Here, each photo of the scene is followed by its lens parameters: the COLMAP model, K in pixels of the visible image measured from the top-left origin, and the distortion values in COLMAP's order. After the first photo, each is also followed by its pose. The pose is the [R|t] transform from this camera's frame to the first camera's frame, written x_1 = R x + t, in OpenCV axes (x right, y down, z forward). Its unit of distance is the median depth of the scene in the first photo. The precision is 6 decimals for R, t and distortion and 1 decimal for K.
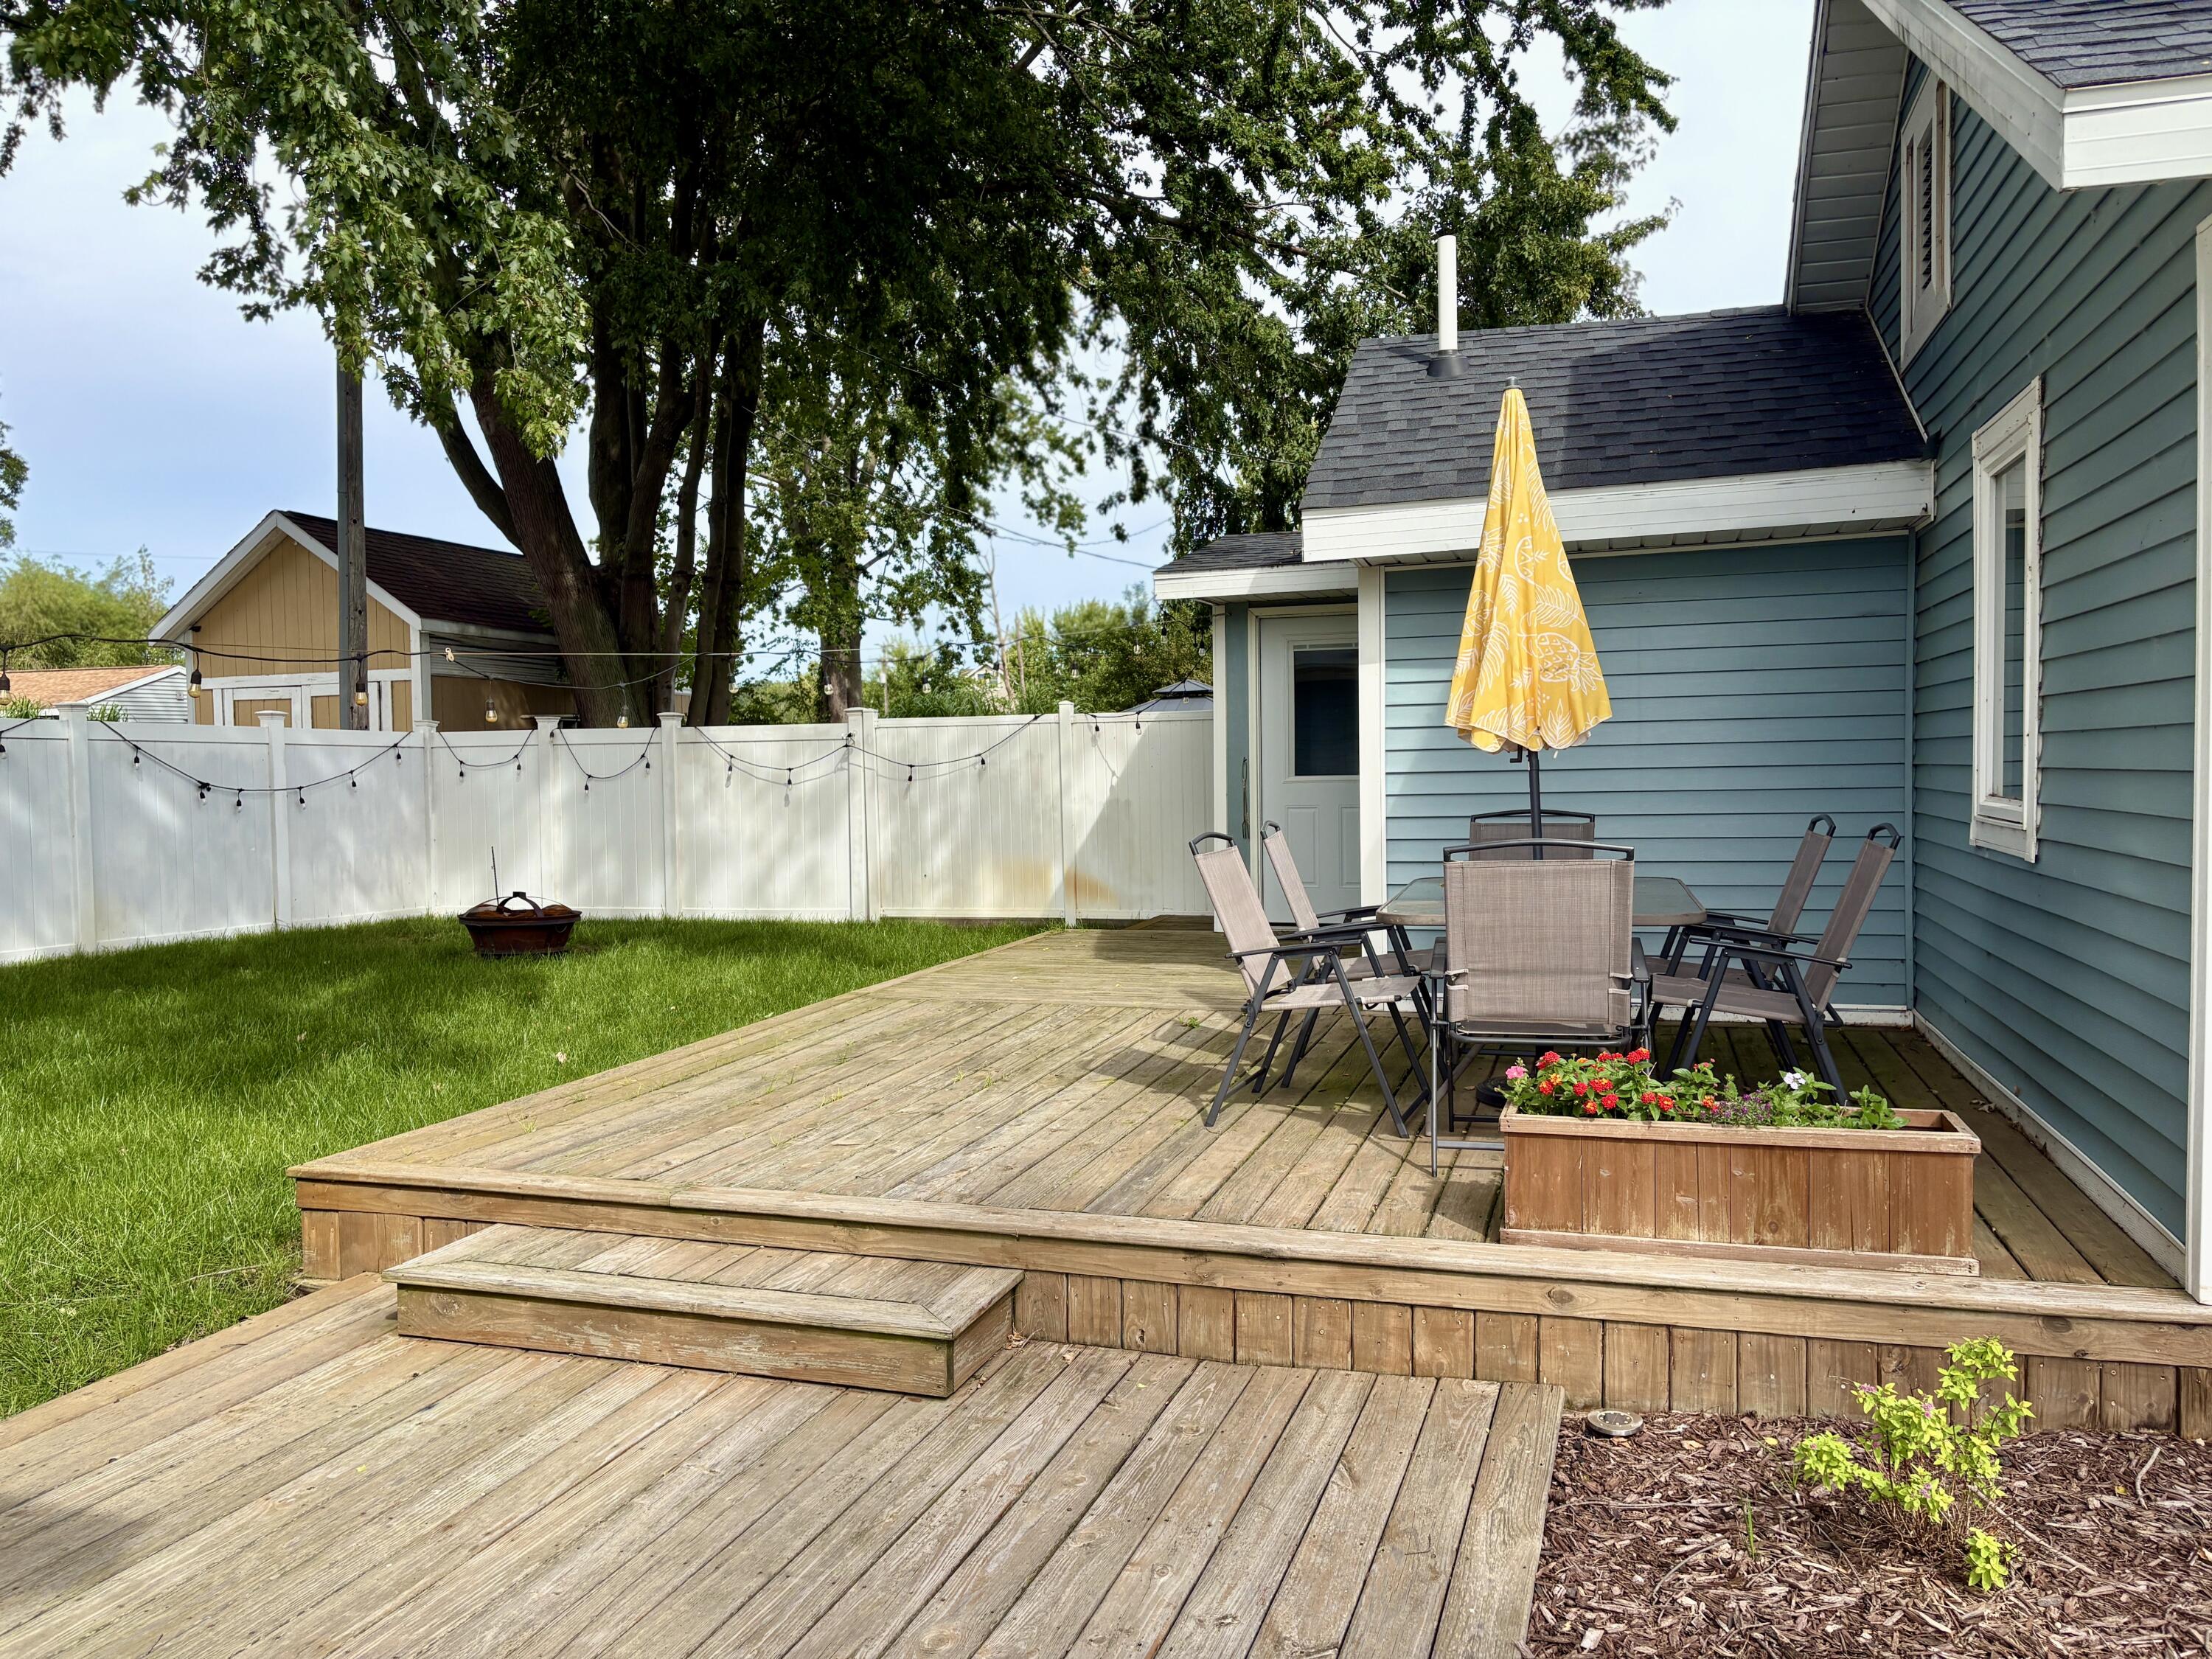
lens RADIAL K [[1659.2, 0, 1106.0], [0, 1659.2, 829.5], [0, 0, 1]] dist [0.020772, -0.061260]
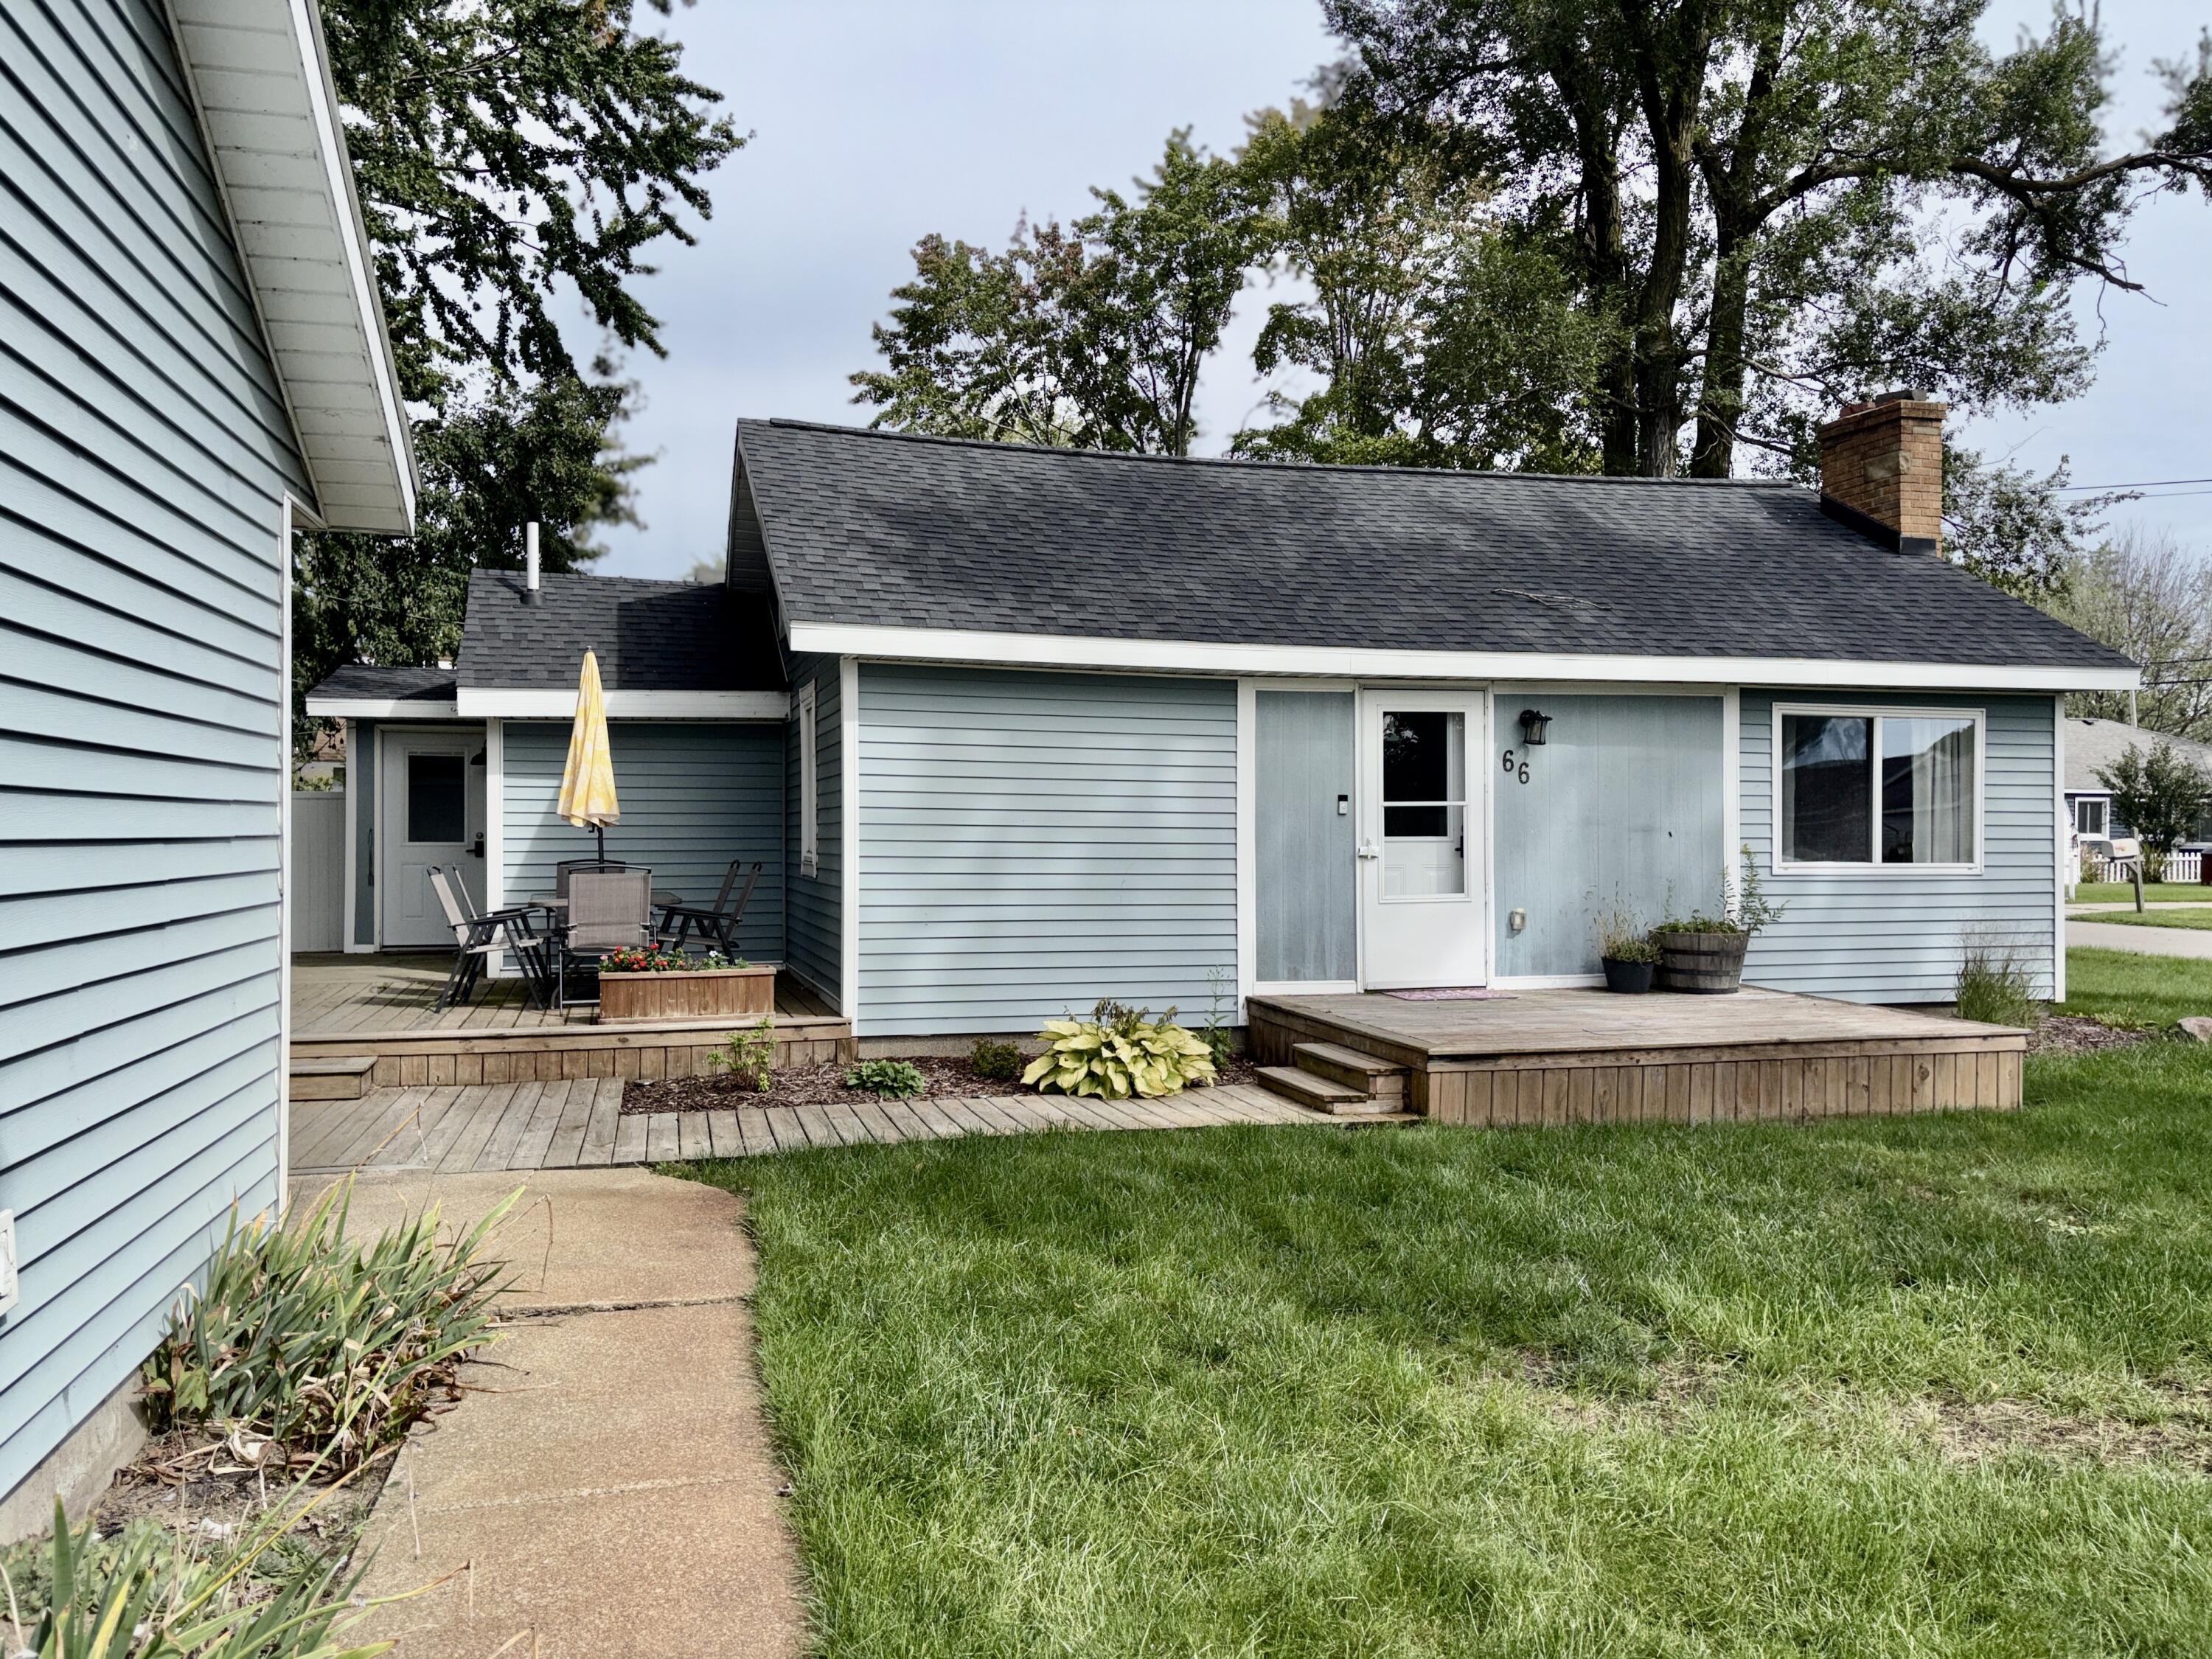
lens RADIAL K [[1677.7, 0, 1106.9], [0, 1677.7, 793.7], [0, 0, 1]] dist [0.004688, 0.363595]
pose [[0.832724, 0.024936, 0.553126, -0.111110], [0.011843, 0.997955, -0.062819, 0.014899], [-0.553561, 0.058862, 0.830726, -0.320391]]
